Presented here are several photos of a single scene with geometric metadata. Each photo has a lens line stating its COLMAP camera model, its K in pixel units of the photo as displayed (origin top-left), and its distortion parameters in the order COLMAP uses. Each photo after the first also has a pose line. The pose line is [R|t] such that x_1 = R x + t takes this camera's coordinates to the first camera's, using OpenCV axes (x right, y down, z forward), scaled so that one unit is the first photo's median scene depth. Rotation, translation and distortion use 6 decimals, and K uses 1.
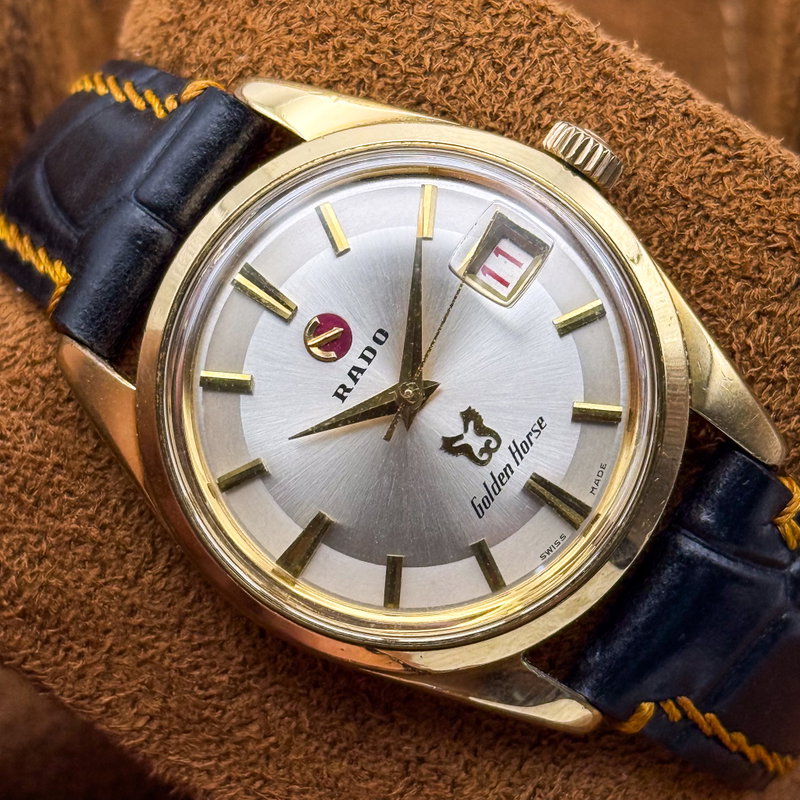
lens RADIAL K [[3076.9, 0, 399.5], [0, 3076.9, 425.2], [0, 0, 1]] dist [0.033980, 1.646271]
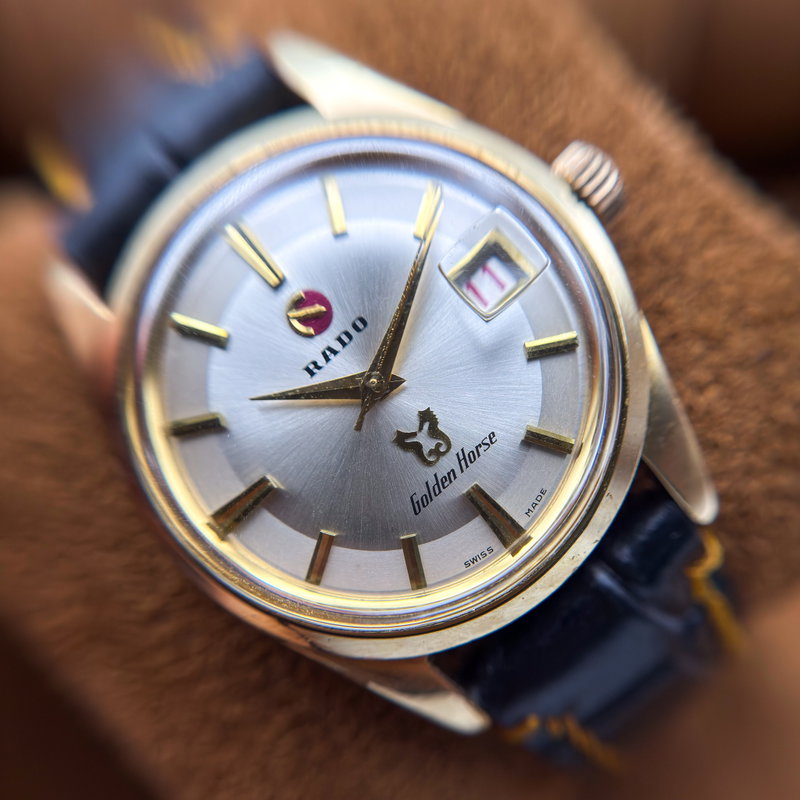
lens RADIAL K [[768.5, 0, 409.3], [0, 768.5, 429.4], [0, 0, 1]] dist [0.488471, -0.000305]
pose [[0.977115, 0.212137, 0.015614, 0.013810], [-0.212440, 0.976942, 0.021292, -0.003074], [-0.010737, -0.024122, 0.999651, 0.736884]]
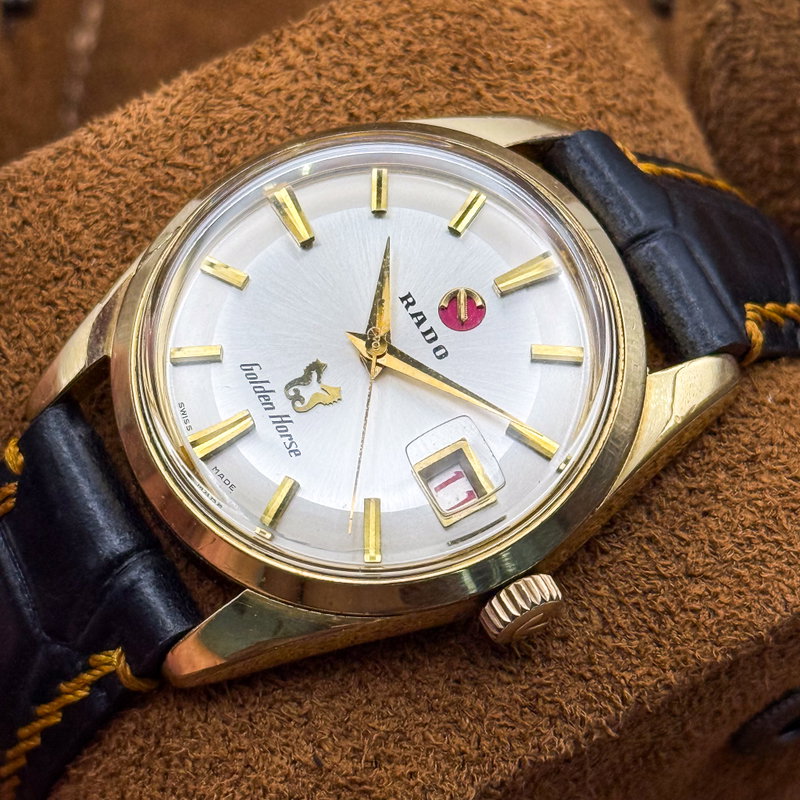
lens RADIAL K [[3076.9, 0, 399.5], [0, 3076.9, 425.2], [0, 0, 1]] dist [0.033980, 1.646271]
pose [[-0.431725, 0.865016, -0.255659, 0.285433], [-0.893216, -0.370515, 0.254723, -0.289279], [0.125614, 0.338329, 0.932606, 0.043703]]
